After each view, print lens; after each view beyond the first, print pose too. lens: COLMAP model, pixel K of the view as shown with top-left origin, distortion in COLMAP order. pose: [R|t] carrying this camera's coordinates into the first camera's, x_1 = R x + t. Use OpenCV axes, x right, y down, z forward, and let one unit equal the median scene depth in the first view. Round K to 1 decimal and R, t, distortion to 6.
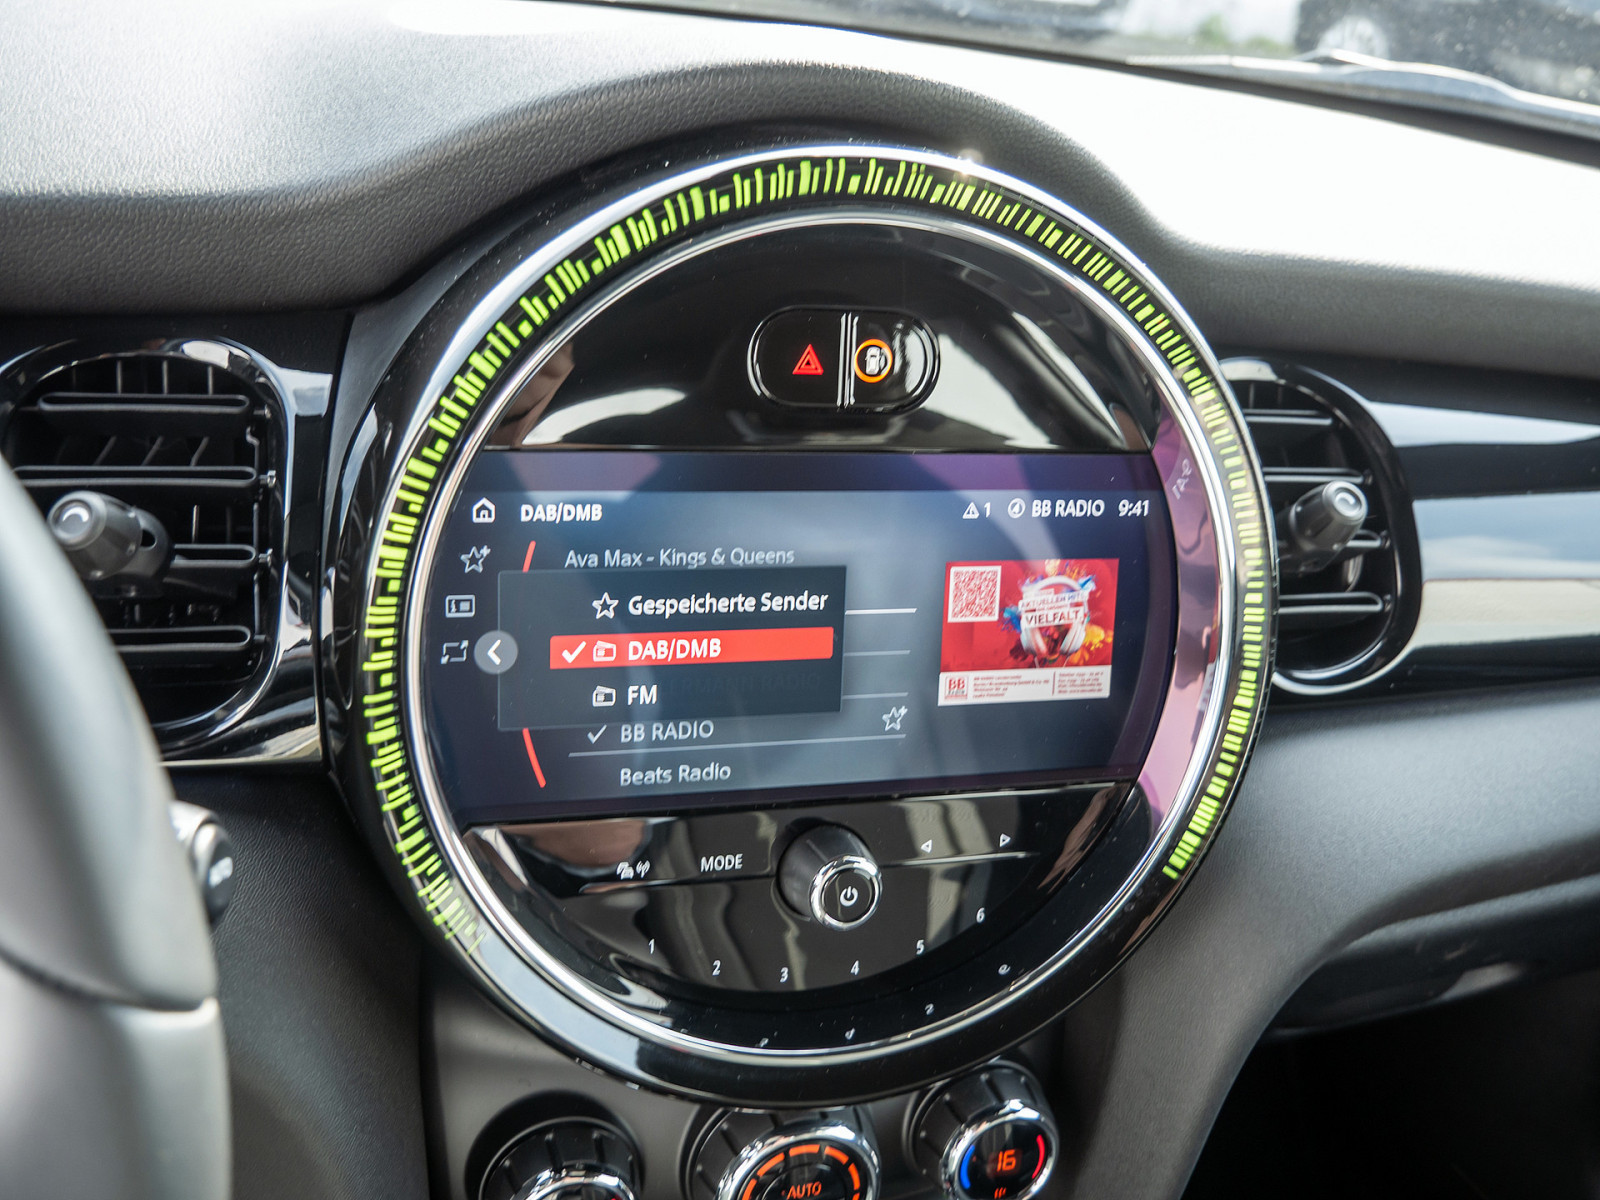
lens RADIAL K [[1603.4, 0, 800.0], [0, 1603.4, 600.0], [0, 0, 1]] dist [-0.007726, 0.006482]
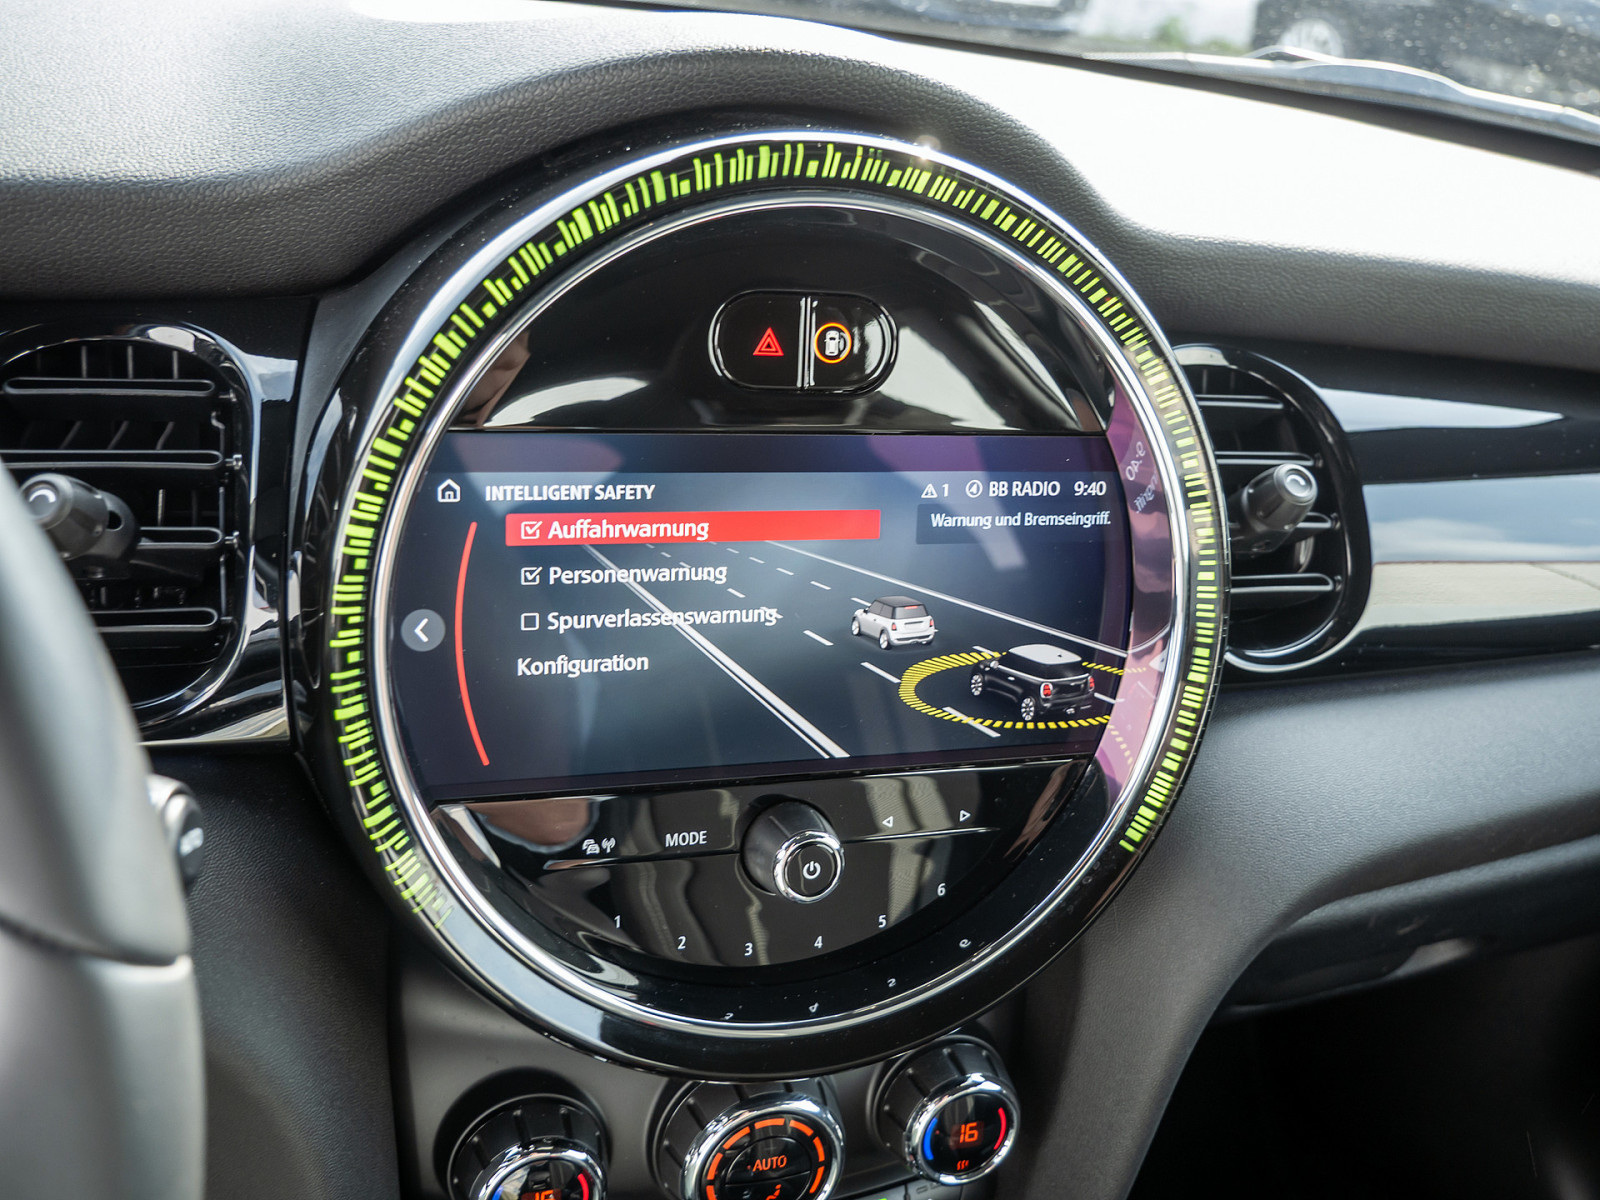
lens RADIAL K [[1603.4, 0, 800.0], [0, 1603.4, 600.0], [0, 0, 1]] dist [-0.007726, 0.006482]
pose [[0.999734, -0.005855, 0.022326, 0.001374], [0.005875, 0.999982, -0.000857, 0.014242], [-0.022321, 0.000988, 0.999750, -0.016357]]
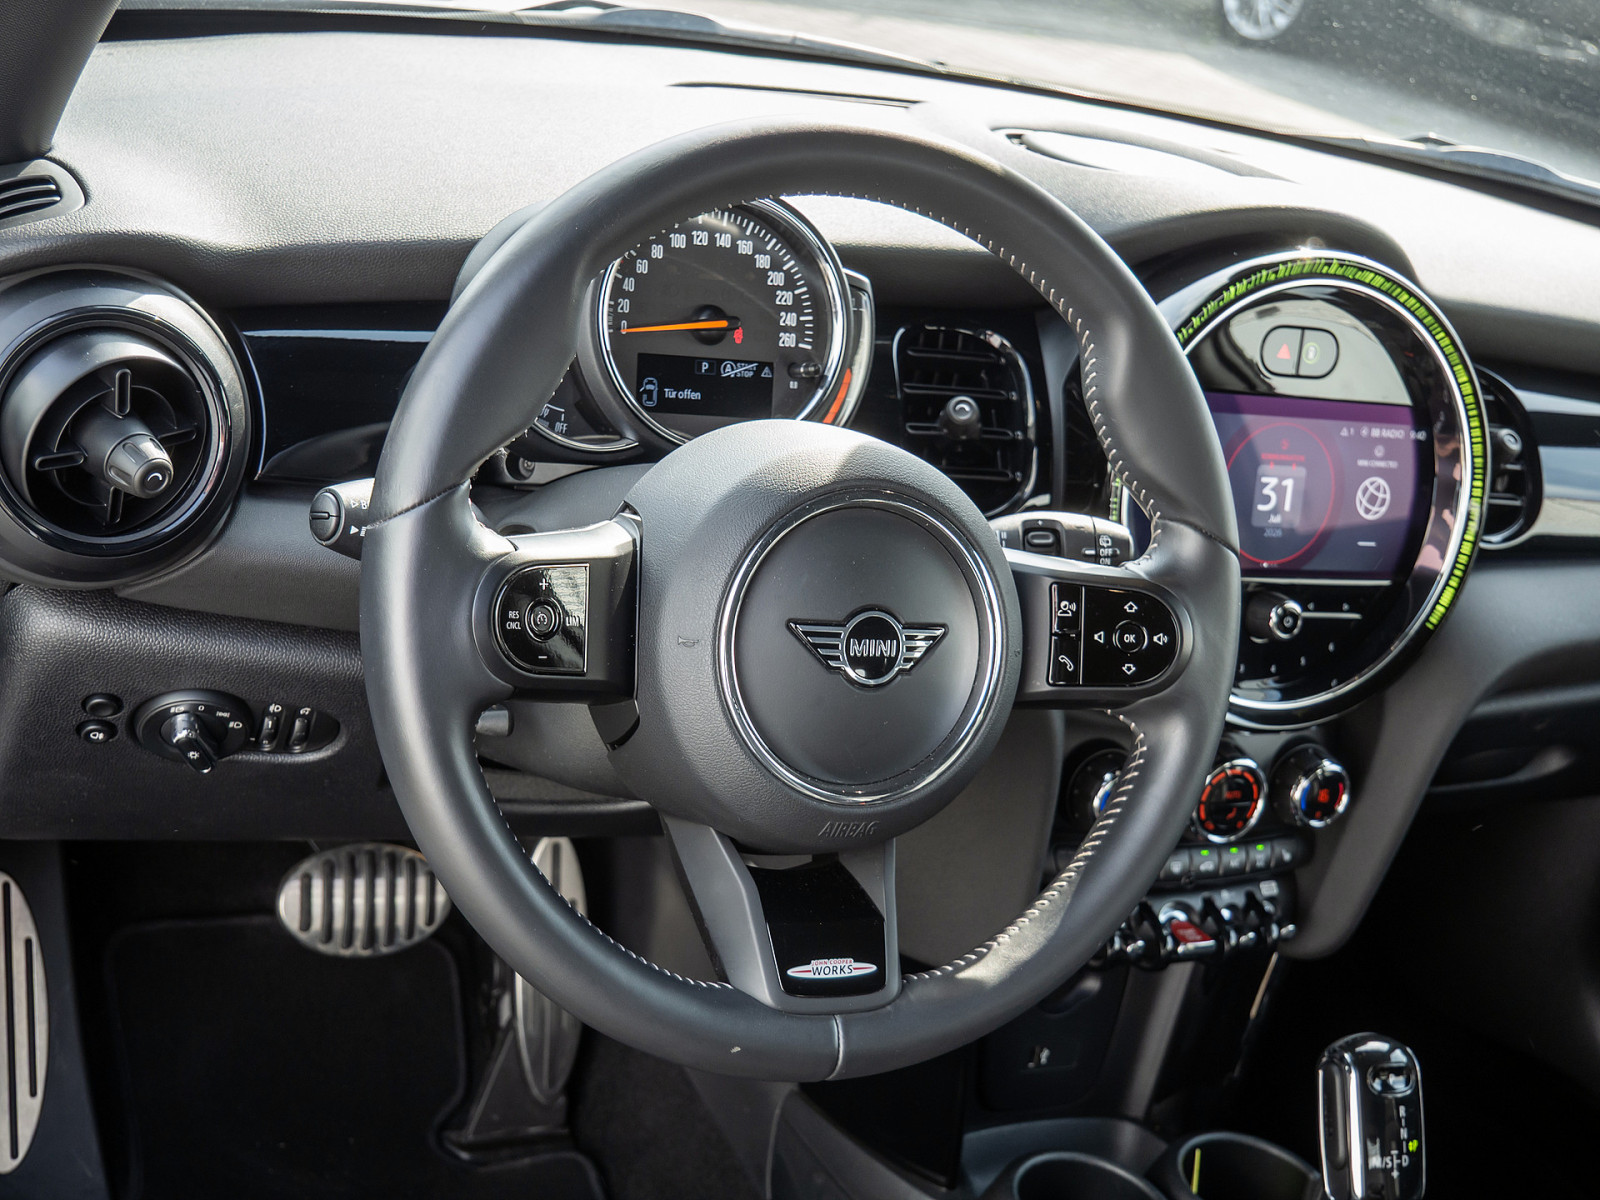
lens RADIAL K [[2124.3, 0, 800.0], [0, 2124.3, 600.0], [0, 0, 1]] dist [-0.002439, 0.055350]
pose [[0.990186, 0.036947, 0.134782, -0.918552], [-0.034380, 0.999181, -0.021328, 0.234600], [-0.135460, 0.016485, 0.990646, -1.515729]]
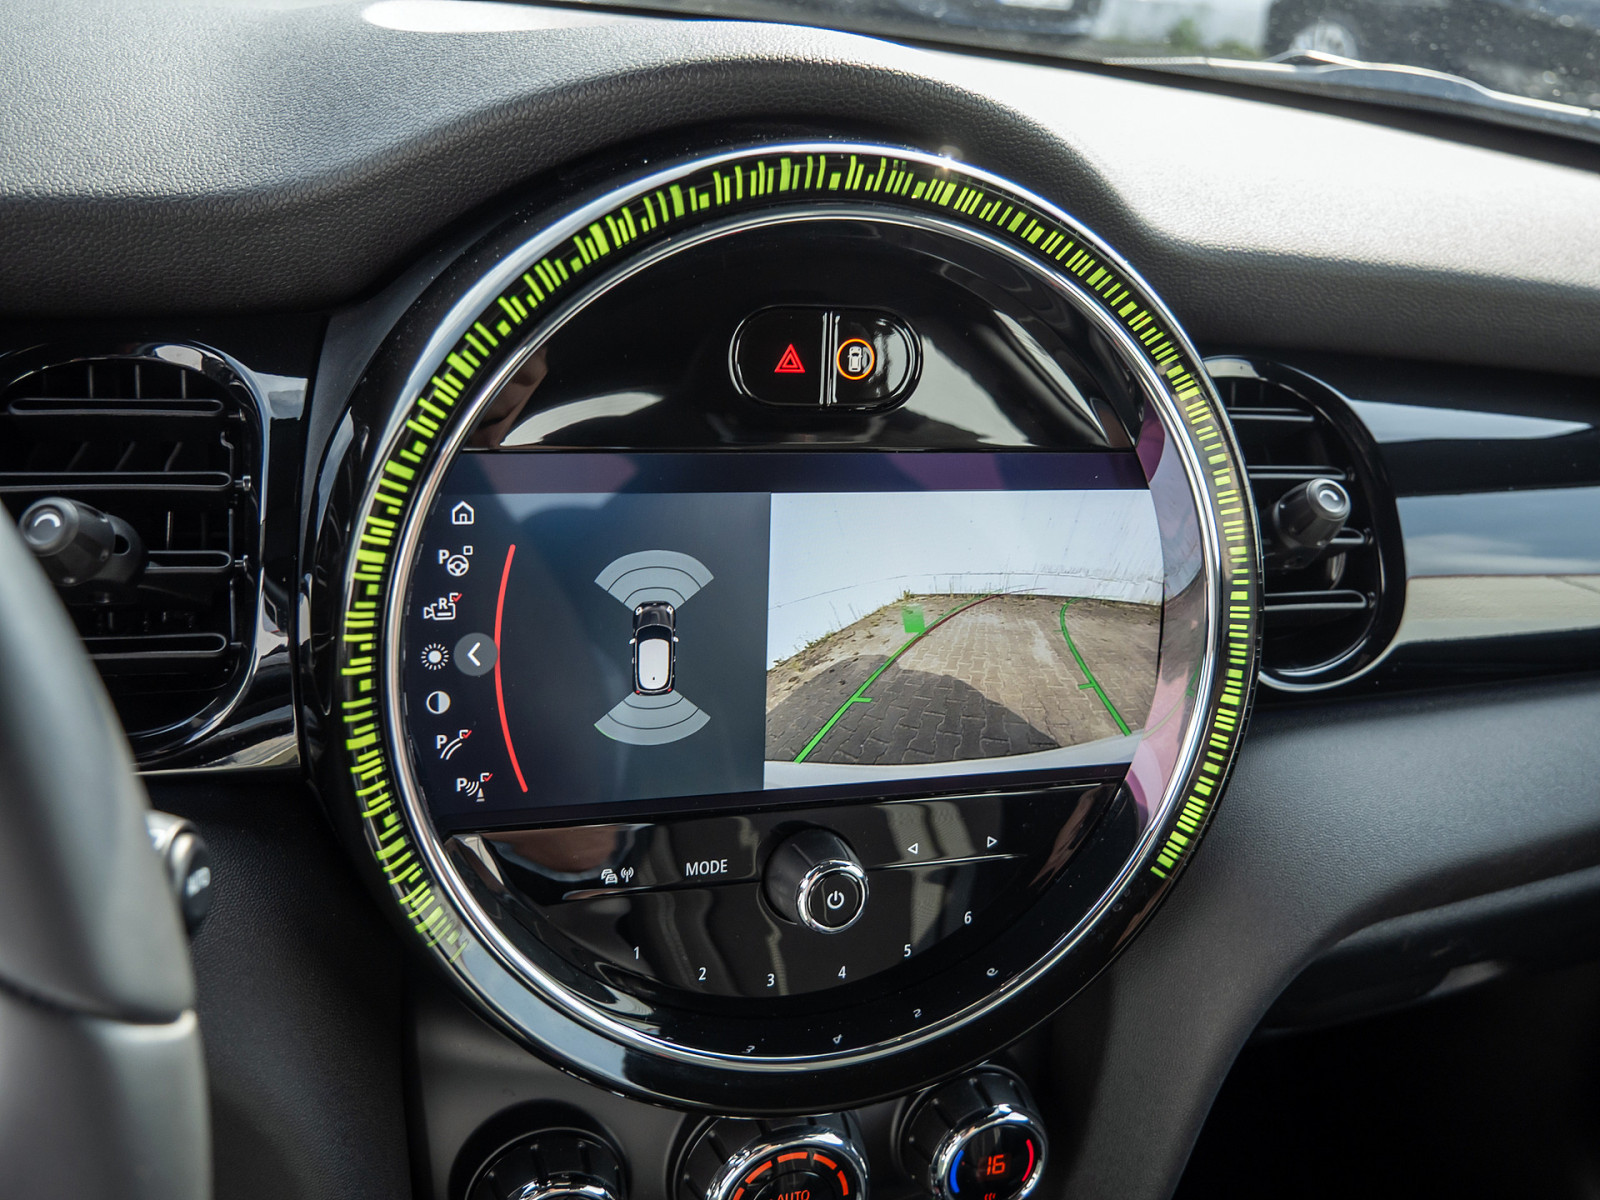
lens RADIAL K [[1603.4, 0, 800.0], [0, 1603.4, 600.0], [0, 0, 1]] dist [-0.007726, 0.006482]
pose [[0.999865, -0.008911, 0.013813, -0.003524], [0.008964, 0.999953, -0.003770, 0.003037], [-0.013779, 0.003893, 0.999897, 0.009210]]
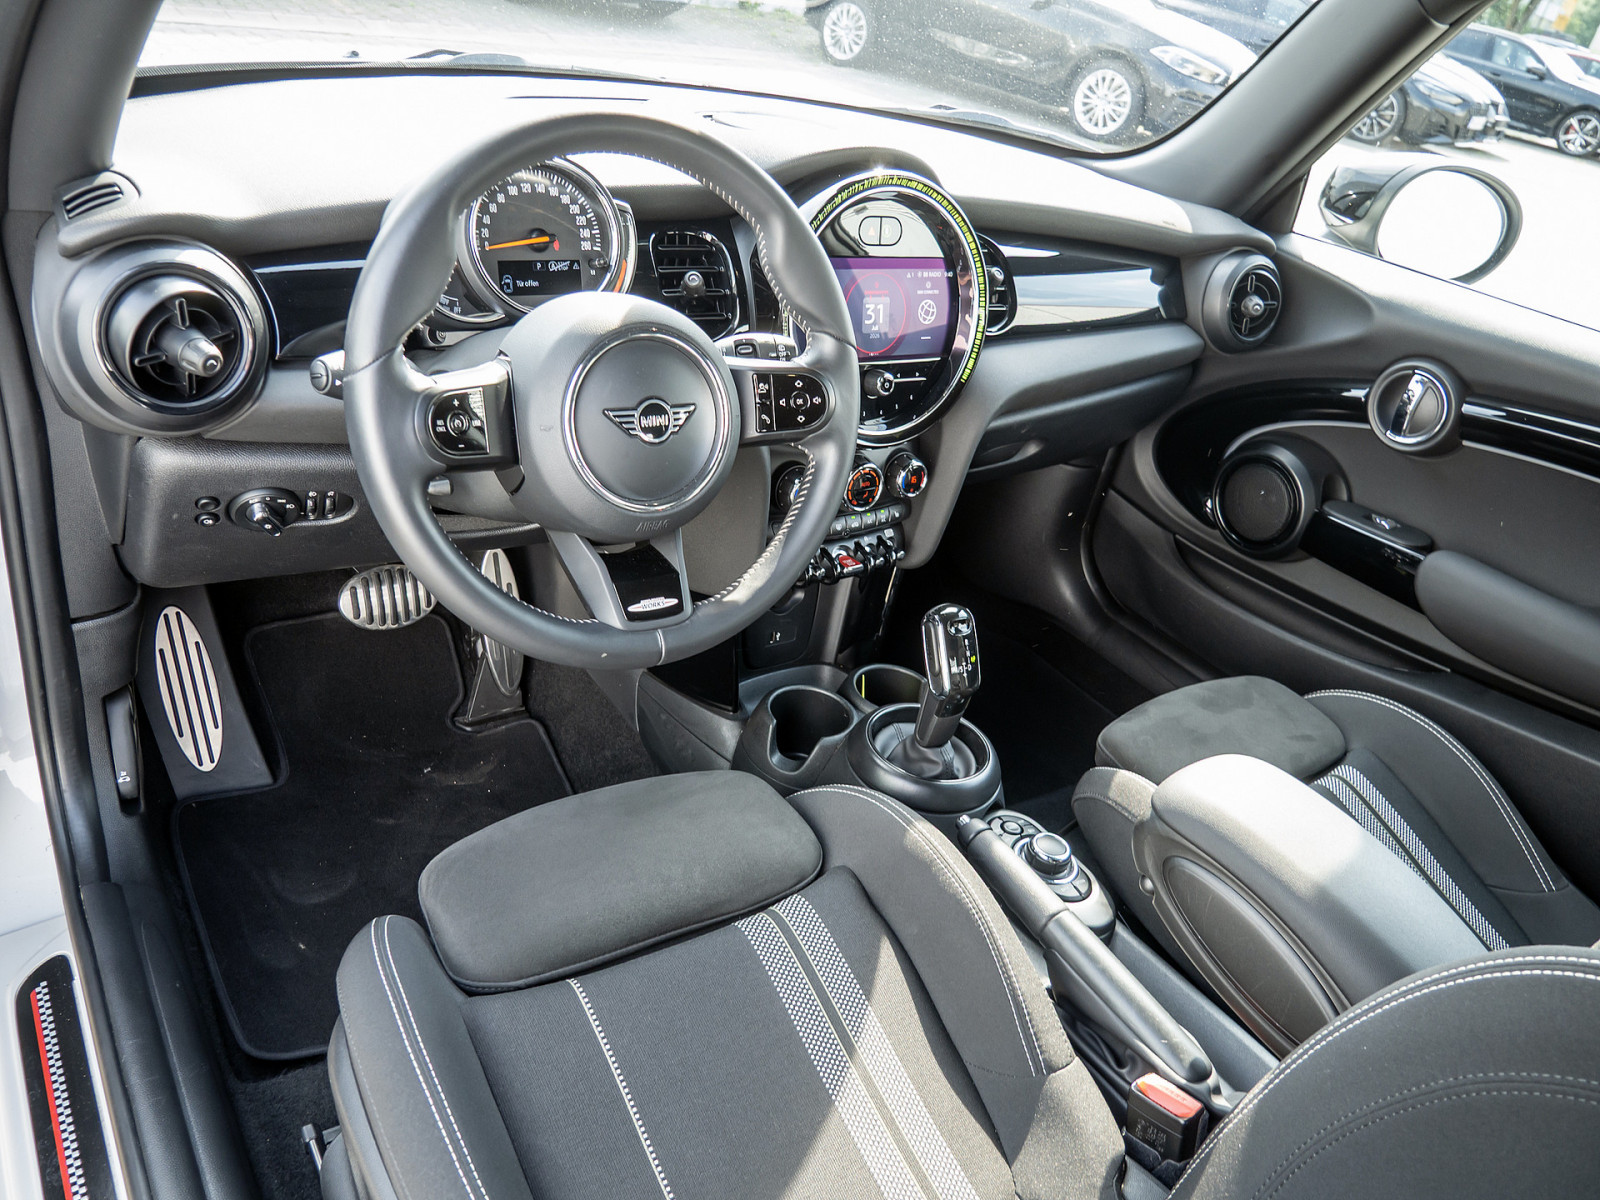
lens RADIAL K [[1159.5, 0, 800.0], [0, 1159.5, 600.0], [0, 0, 1]] dist [-0.064375, 0.029332]
pose [[0.957810, -0.104508, 0.267727, -0.893053], [0.064191, 0.985801, 0.155165, 0.243594], [-0.280142, -0.131433, 0.950918, -1.458489]]
